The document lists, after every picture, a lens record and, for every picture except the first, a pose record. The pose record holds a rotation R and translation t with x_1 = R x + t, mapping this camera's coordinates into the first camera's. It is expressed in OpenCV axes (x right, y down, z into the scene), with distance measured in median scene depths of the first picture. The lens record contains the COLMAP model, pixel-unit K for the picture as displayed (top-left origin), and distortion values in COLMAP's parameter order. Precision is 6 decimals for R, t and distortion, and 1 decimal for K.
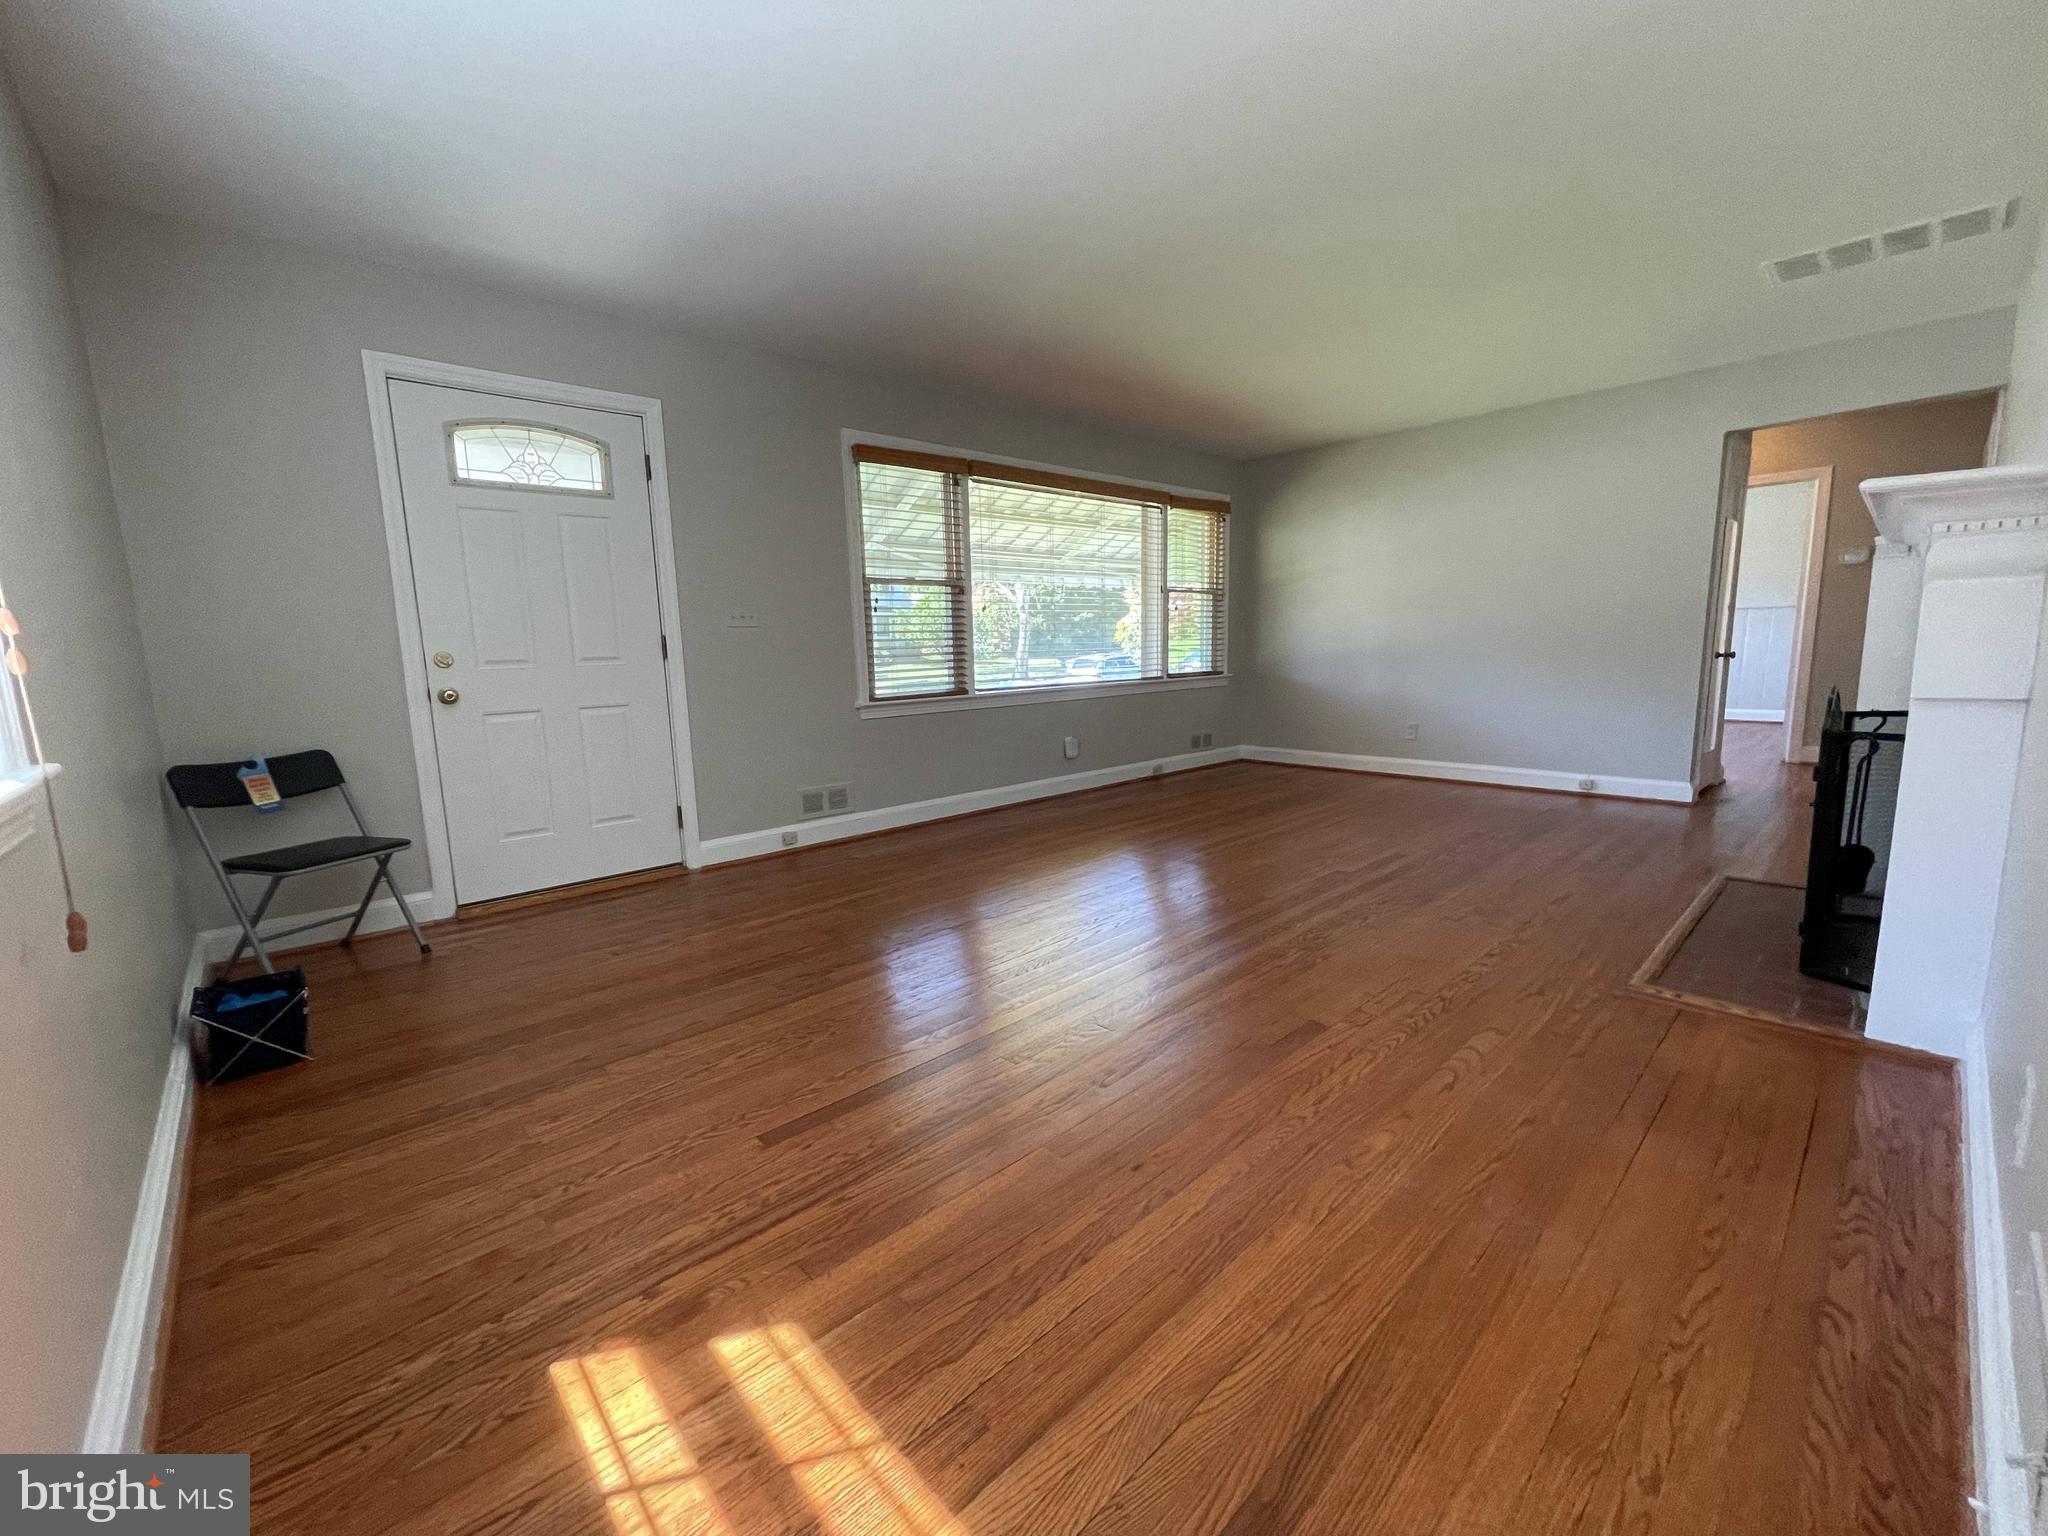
lens RADIAL K [[830.6, 0, 1013.1], [0, 830.6, 763.2], [0, 0, 1]] dist [-0.002053, 0.000598]
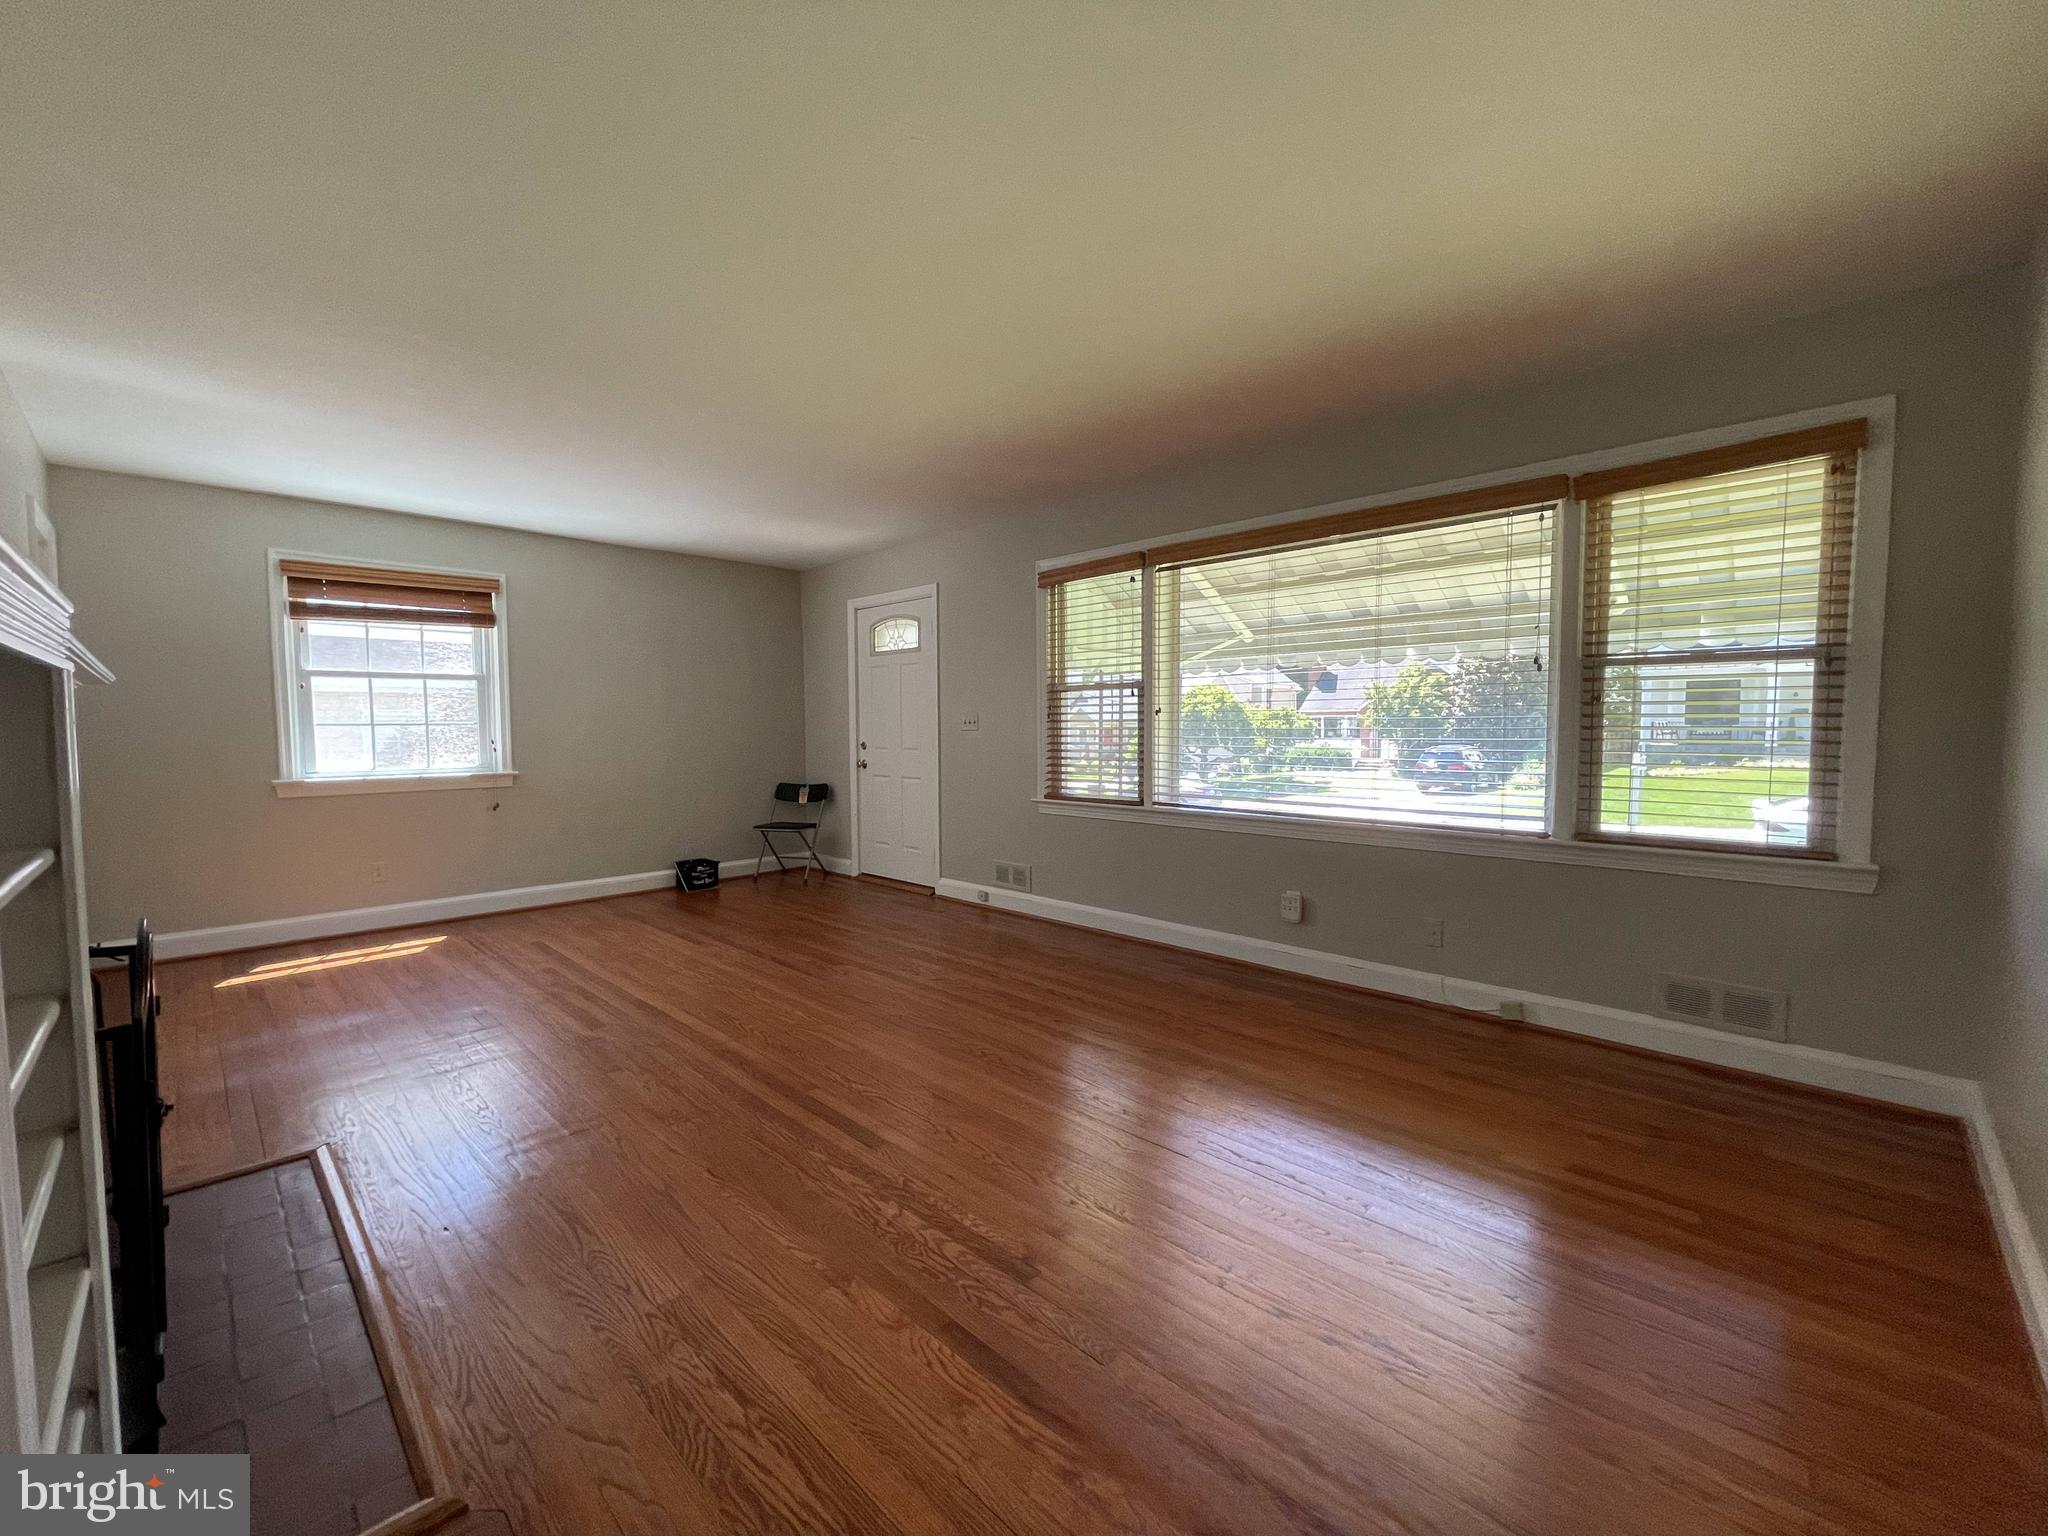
lens RADIAL K [[830.6, 0, 1023.7], [0, 830.6, 770.4], [0, 0, 1]] dist [-0.002053, 0.000598]
pose [[0.059716, 0.079016, -0.995083, 0.924874], [-0.142359, 0.987347, 0.069859, -0.184620], [0.988012, 0.137487, 0.070209, 0.894864]]
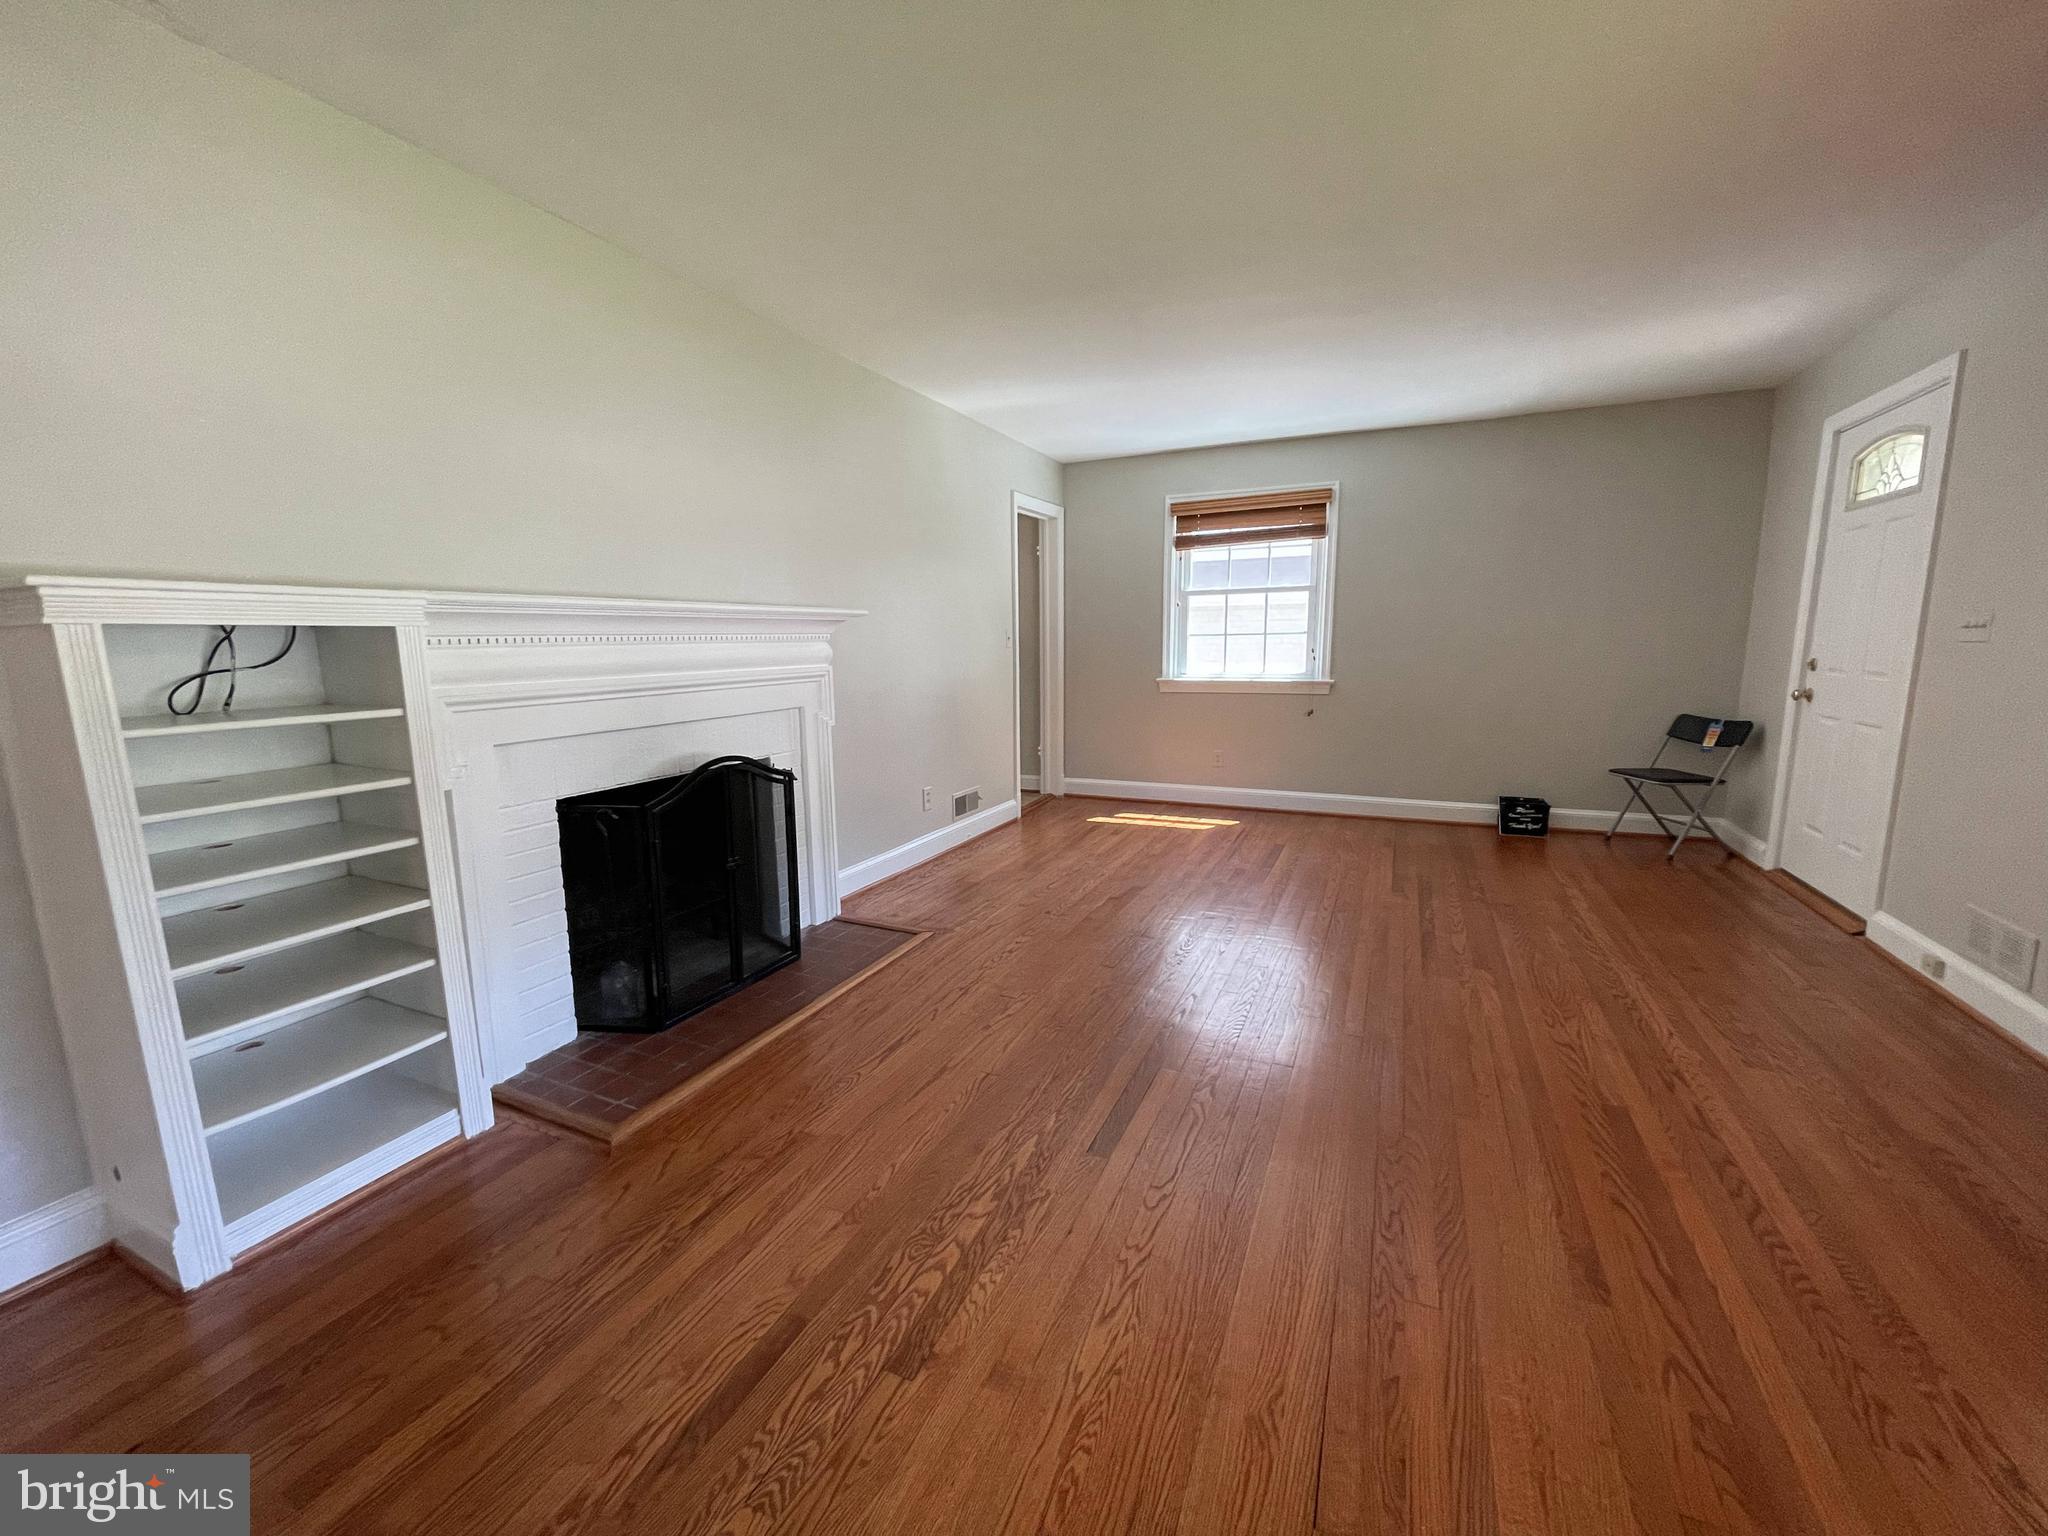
lens RADIAL K [[830.6, 0, 1004.3], [0, 830.6, 772.4], [0, 0, 1]] dist [-0.002053, 0.000598]
pose [[-0.923811, 0.097424, -0.370246, 0.601592], [-0.020142, 0.953373, 0.301121, -0.223789], [0.382319, 0.285636, -0.878774, 1.183880]]
